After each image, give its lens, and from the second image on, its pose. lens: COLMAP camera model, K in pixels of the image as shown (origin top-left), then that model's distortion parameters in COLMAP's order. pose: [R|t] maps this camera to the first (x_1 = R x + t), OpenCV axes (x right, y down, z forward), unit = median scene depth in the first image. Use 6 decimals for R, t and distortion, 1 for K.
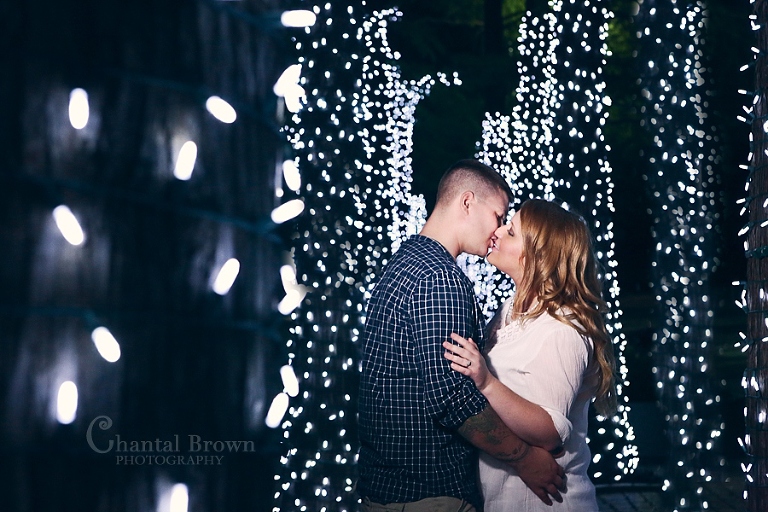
lens RADIAL K [[1499.4, 0, 384.0], [0, 1499.4, 256.0], [0, 0, 1]] dist [0.254493, -0.012721]
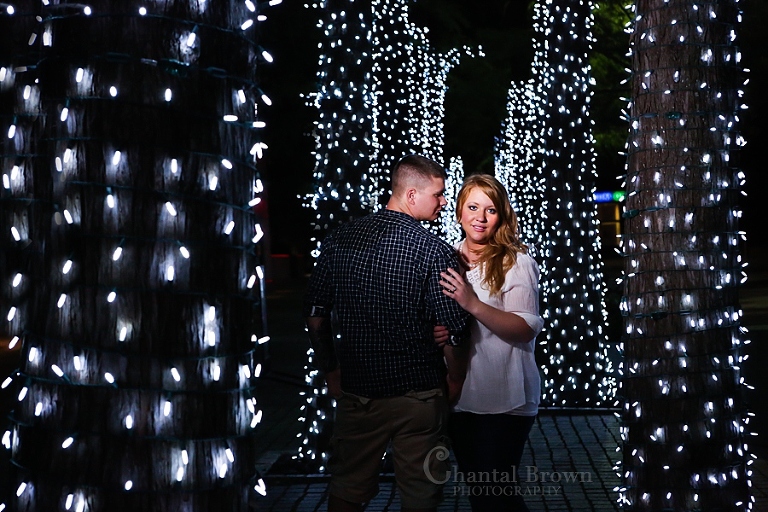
lens RADIAL K [[1499.4, 0, 384.0], [0, 1499.4, 256.0], [0, 0, 1]] dist [0.254493, -0.012721]
pose [[0.999462, 0.000355, -0.032802, 0.026373], [0.000552, 0.999617, 0.027661, -0.000988], [0.032799, -0.027664, 0.999079, -0.169255]]
